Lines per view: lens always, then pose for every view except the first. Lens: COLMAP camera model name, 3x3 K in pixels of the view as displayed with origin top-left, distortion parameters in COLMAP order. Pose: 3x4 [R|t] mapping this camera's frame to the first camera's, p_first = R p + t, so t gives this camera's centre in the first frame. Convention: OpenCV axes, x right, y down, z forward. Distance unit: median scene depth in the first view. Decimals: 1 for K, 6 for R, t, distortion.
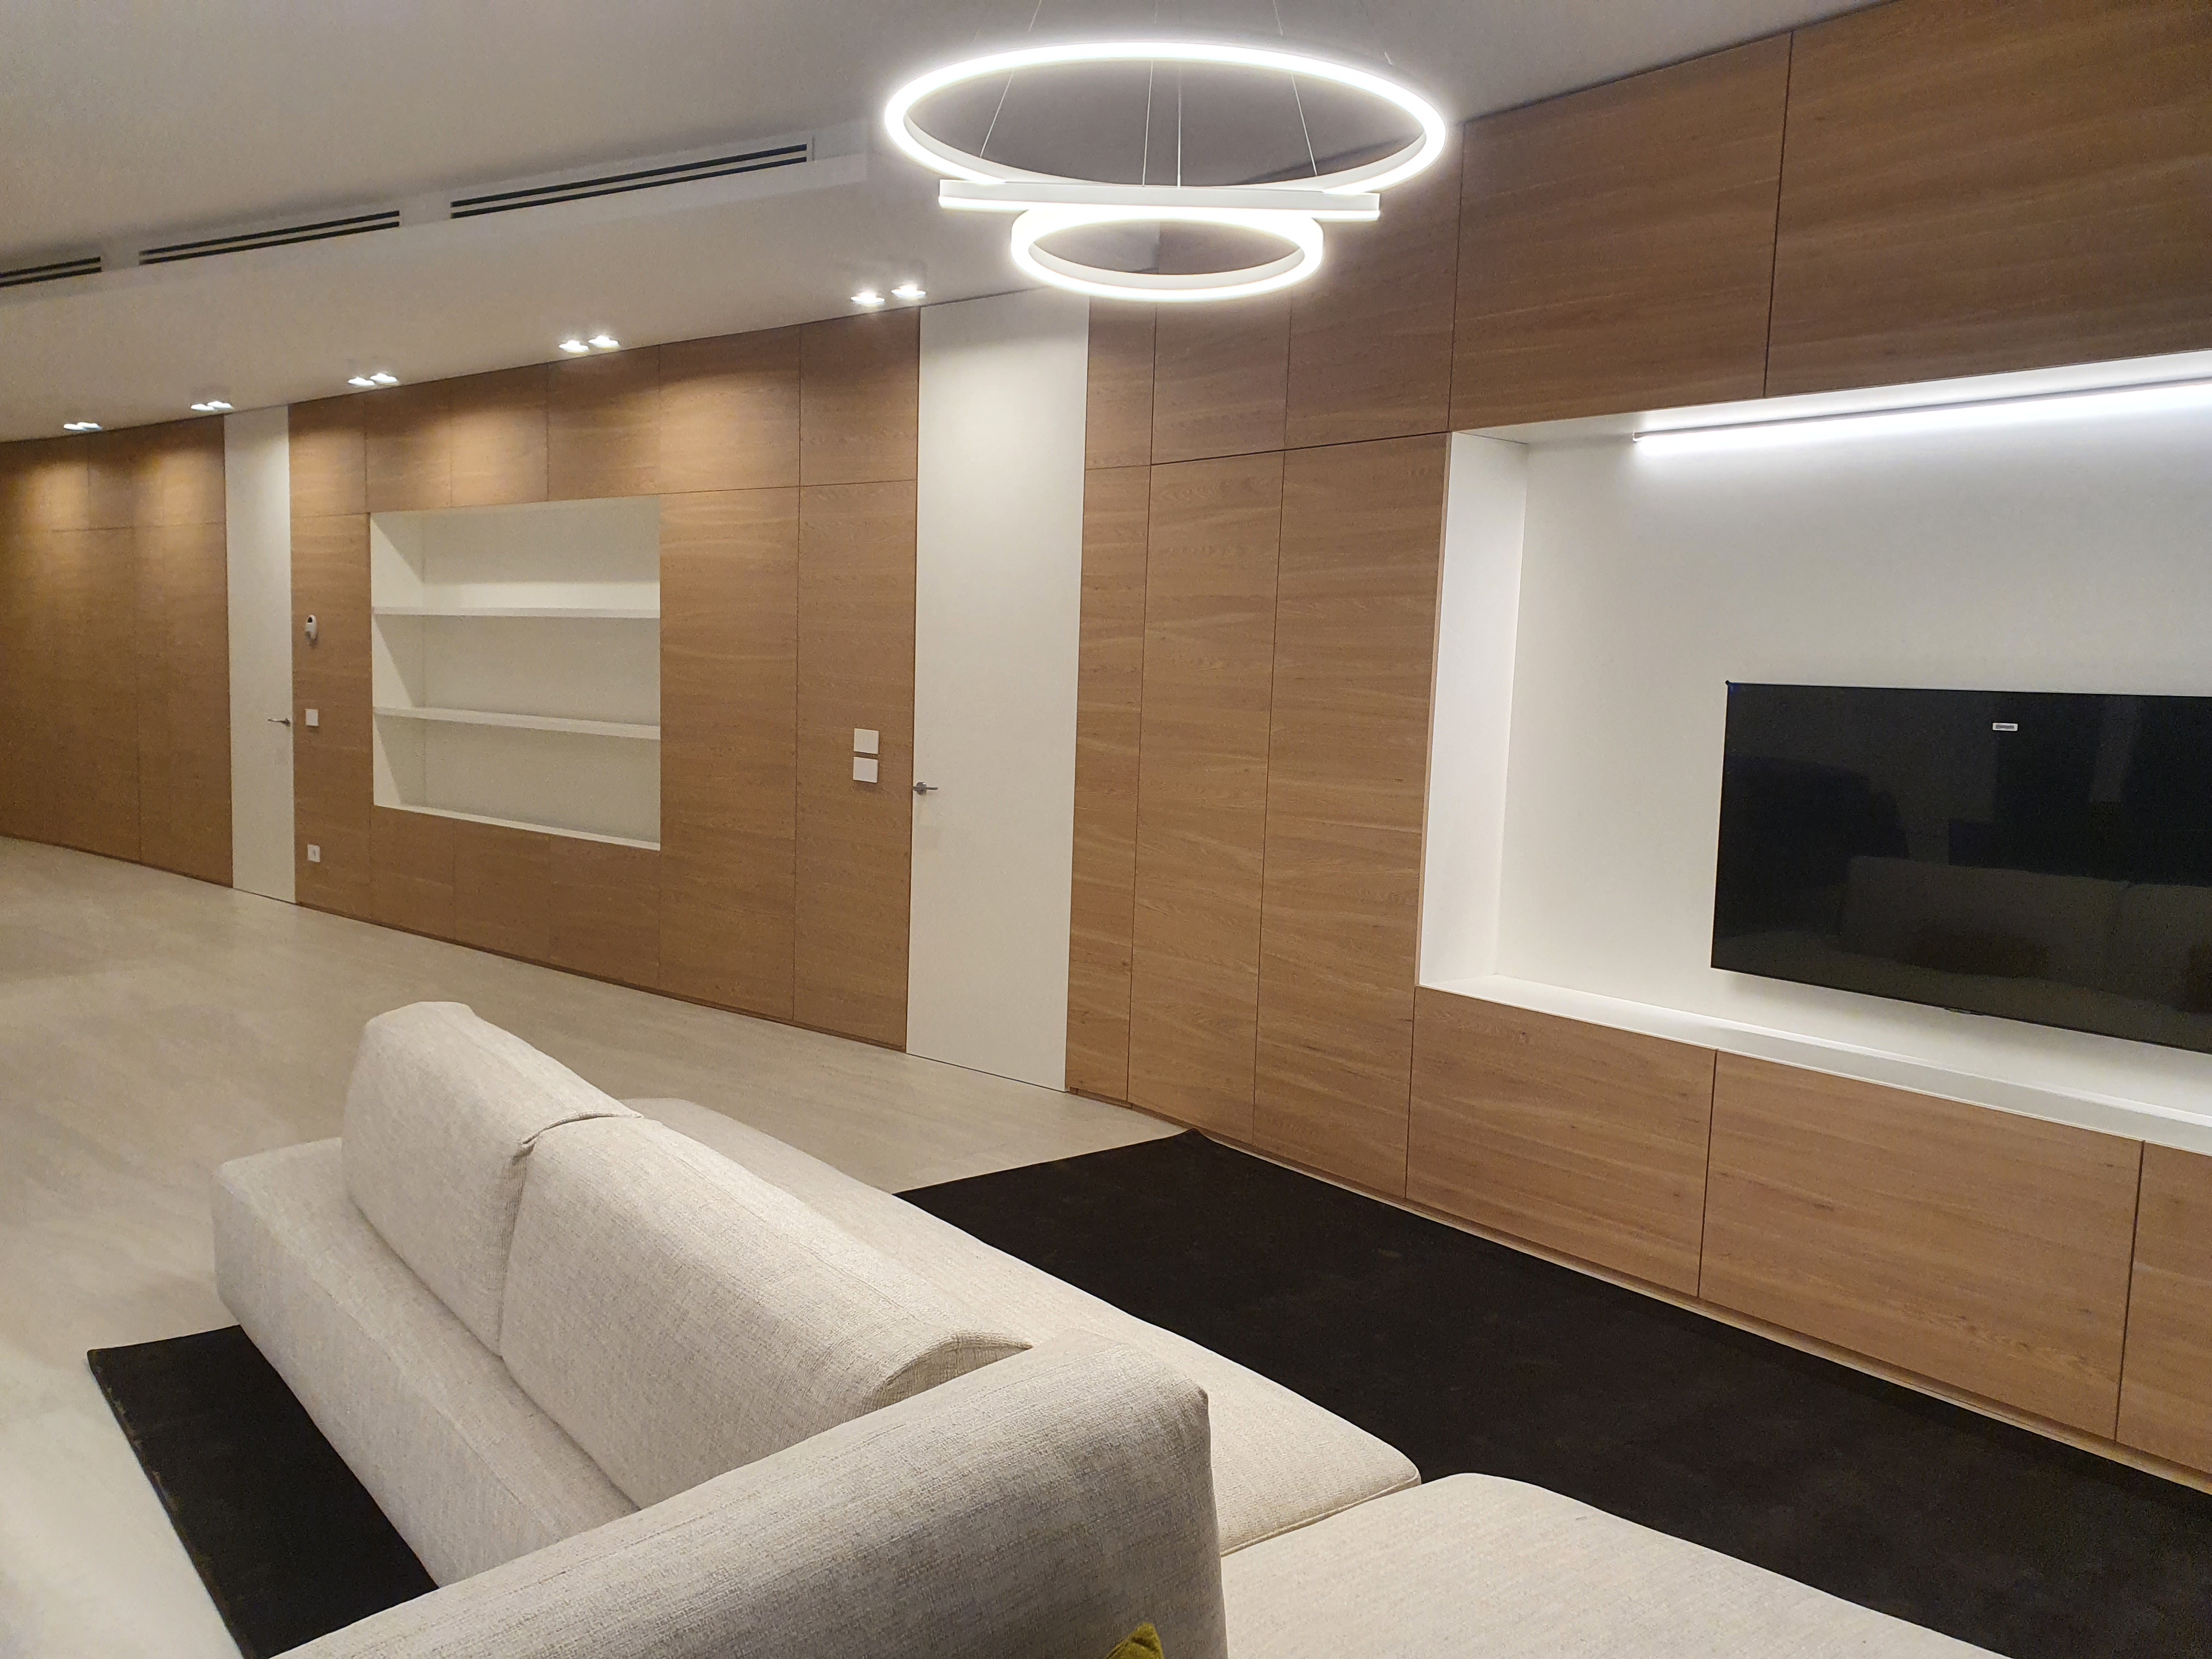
lens RADIAL K [[1693.2, 0, 1098.8], [0, 1693.2, 854.2], [0, 0, 1]] dist [0.172957, -0.425810]
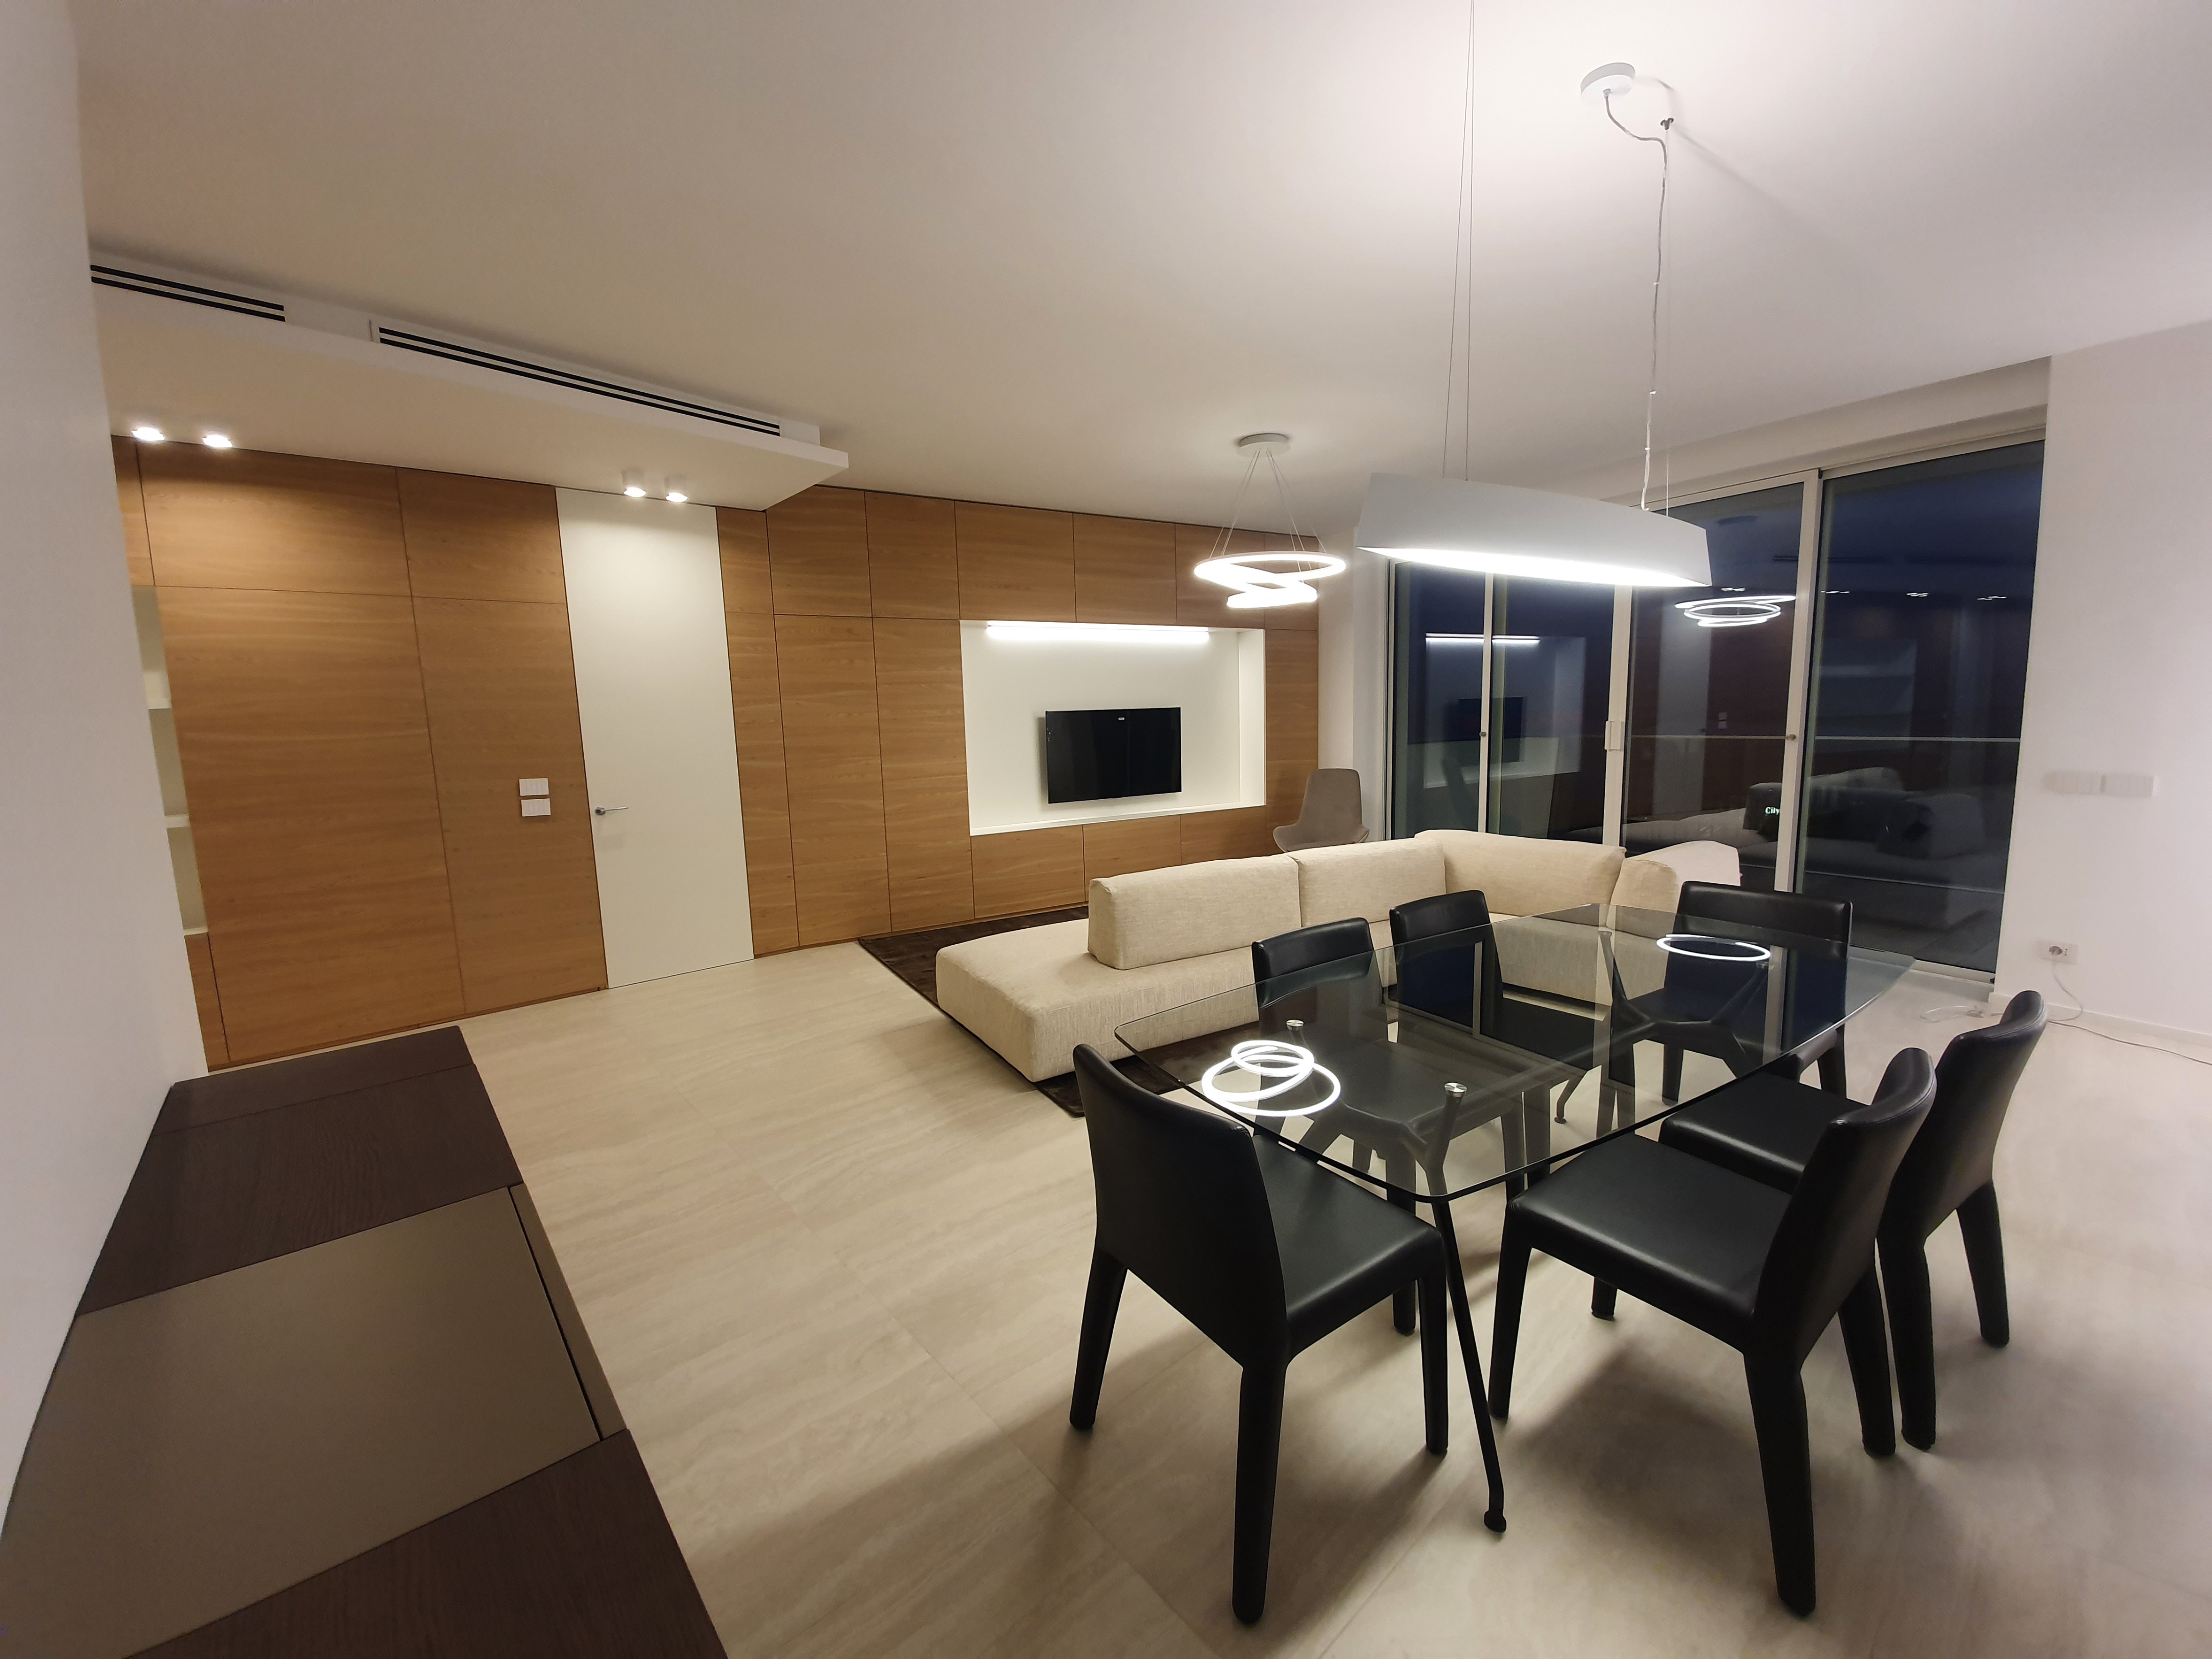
lens RADIAL K [[879.2, 0, 1119.8], [0, 879.2, 825.3], [0, 0, 1]] dist [-0.002888, -0.000241]
pose [[0.129269, -0.169027, 0.977097, -0.885392], [0.139217, 0.978699, 0.150885, -0.087684], [-0.981788, 0.116524, 0.150047, 0.480368]]
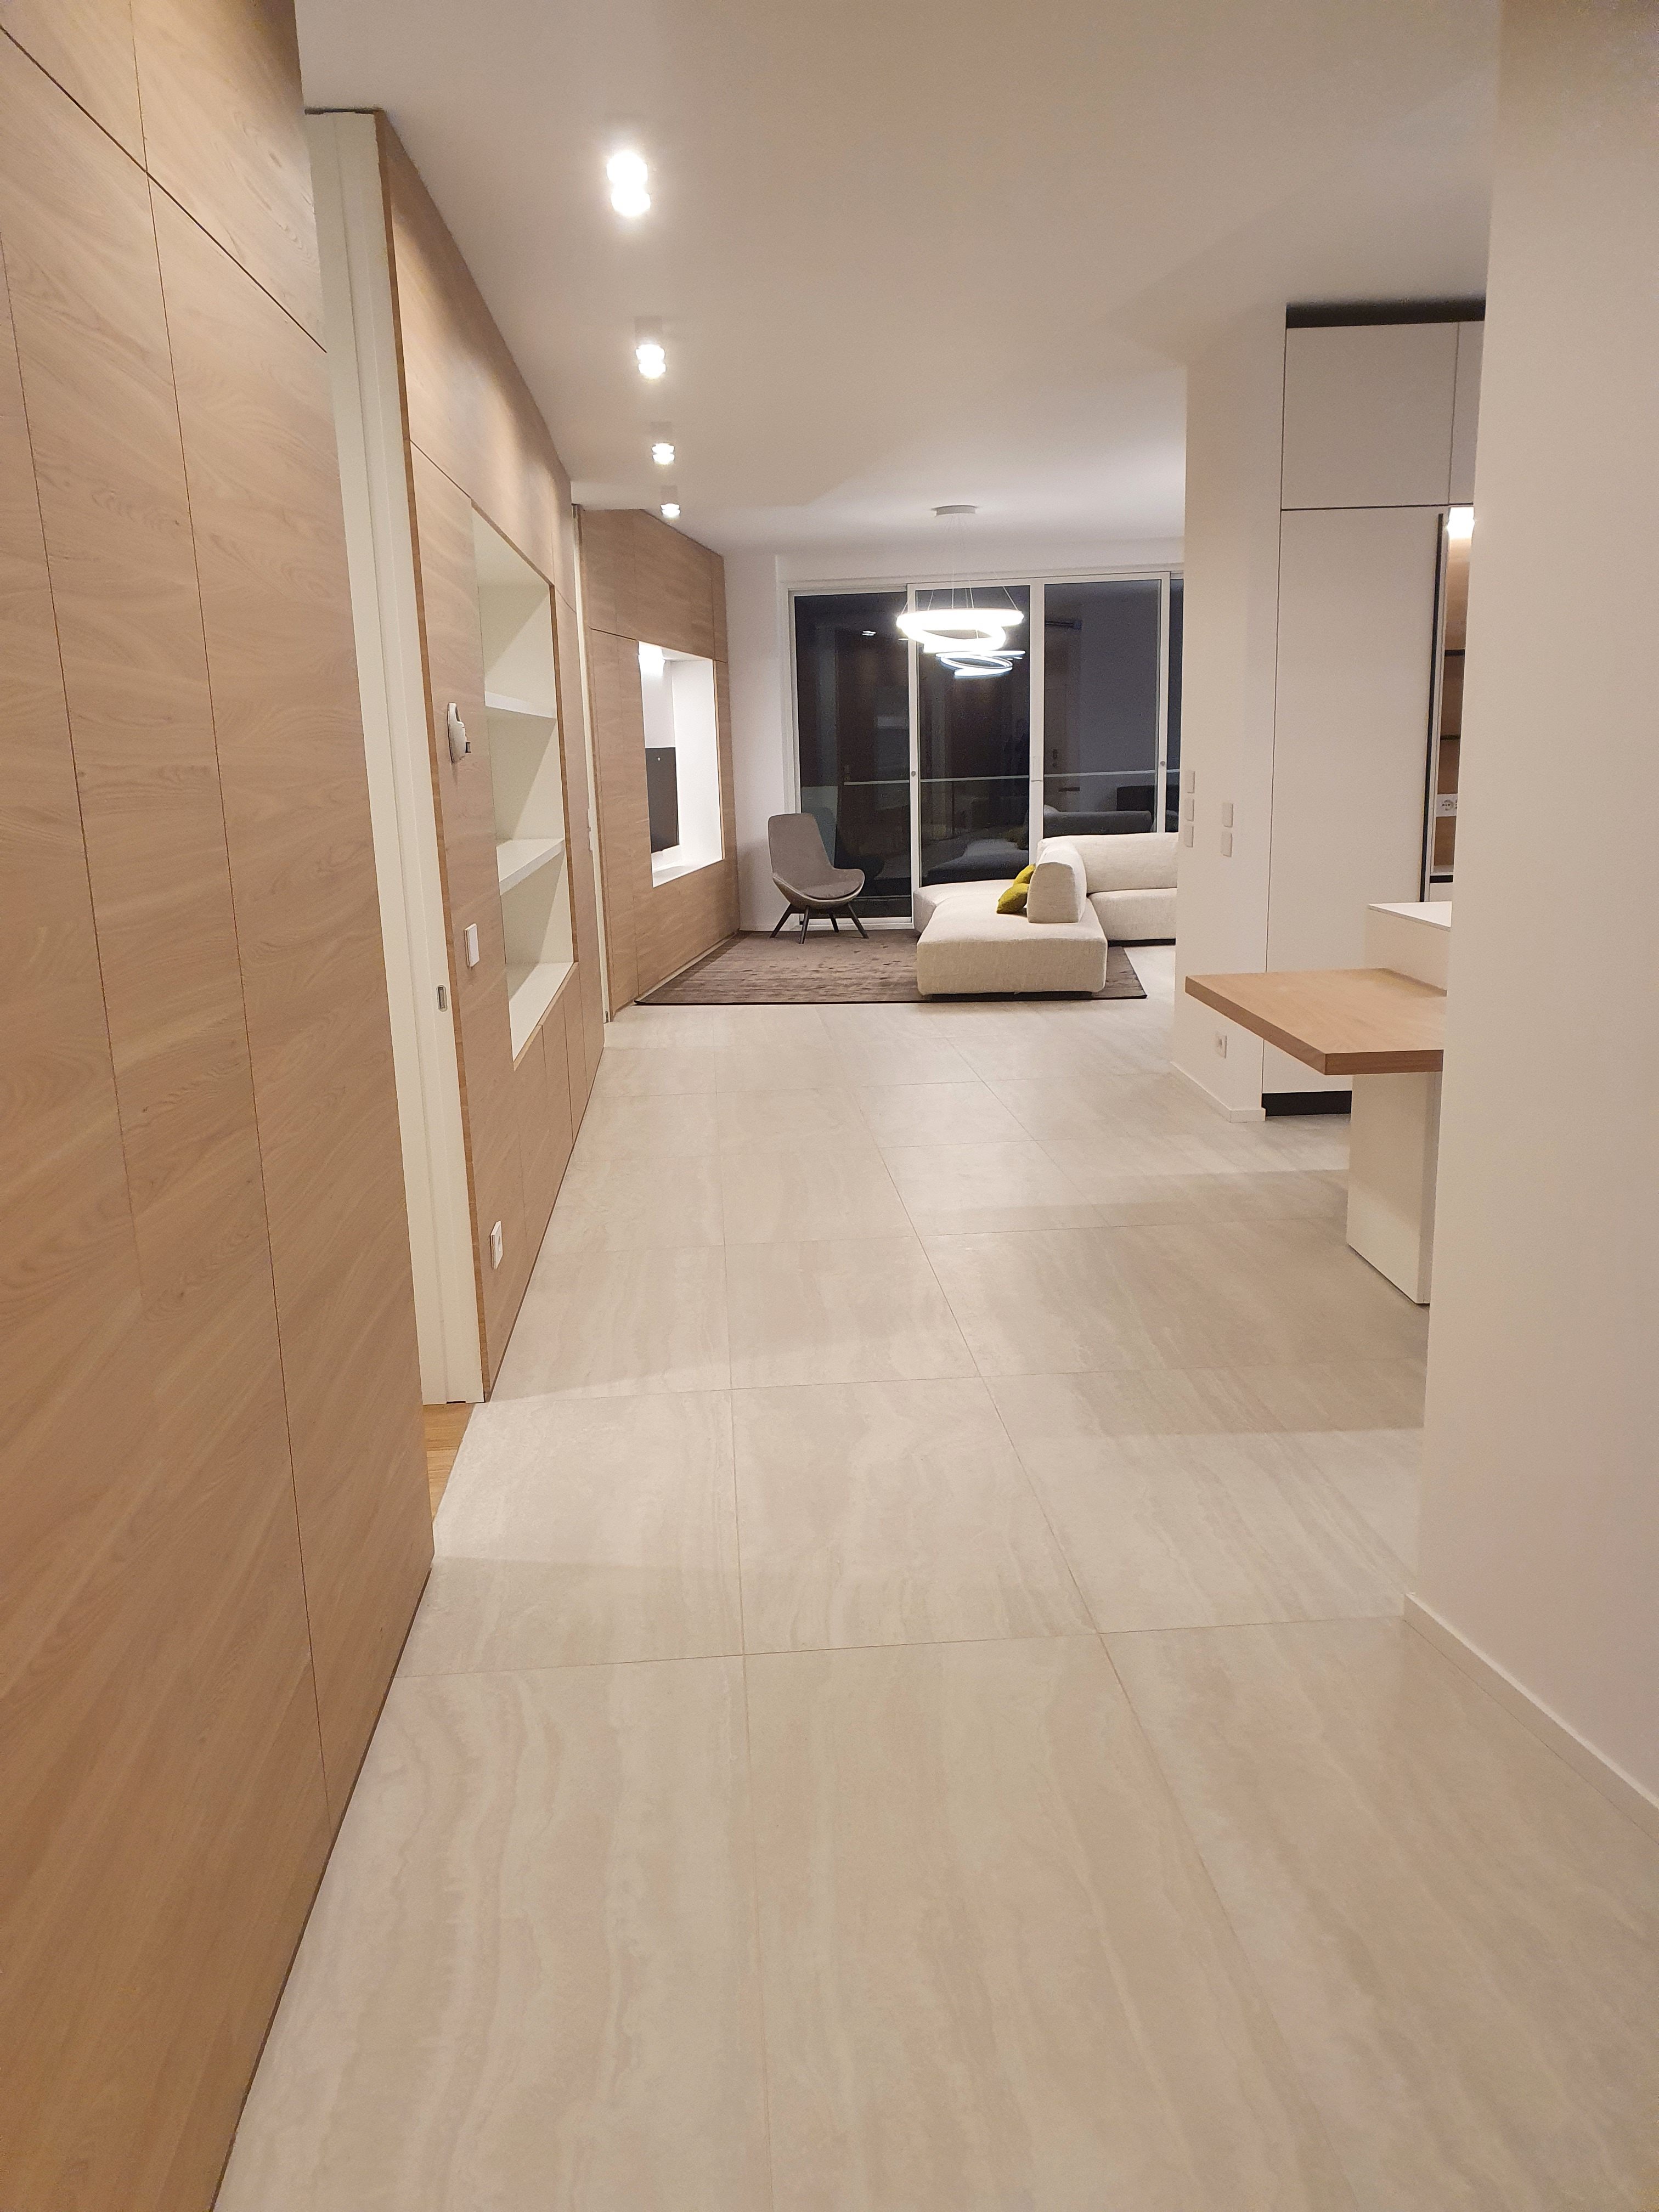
lens RADIAL K [[1700.7, 0, 820.7], [0, 1700.7, 1147.6], [0, 0, 1]] dist [0.102848, -0.179968]
pose [[-0.704150, -0.173966, 0.688411, -1.342703], [0.084983, 0.941905, 0.324951, -0.266104], [-0.704948, 0.287318, -0.648458, 2.014015]]
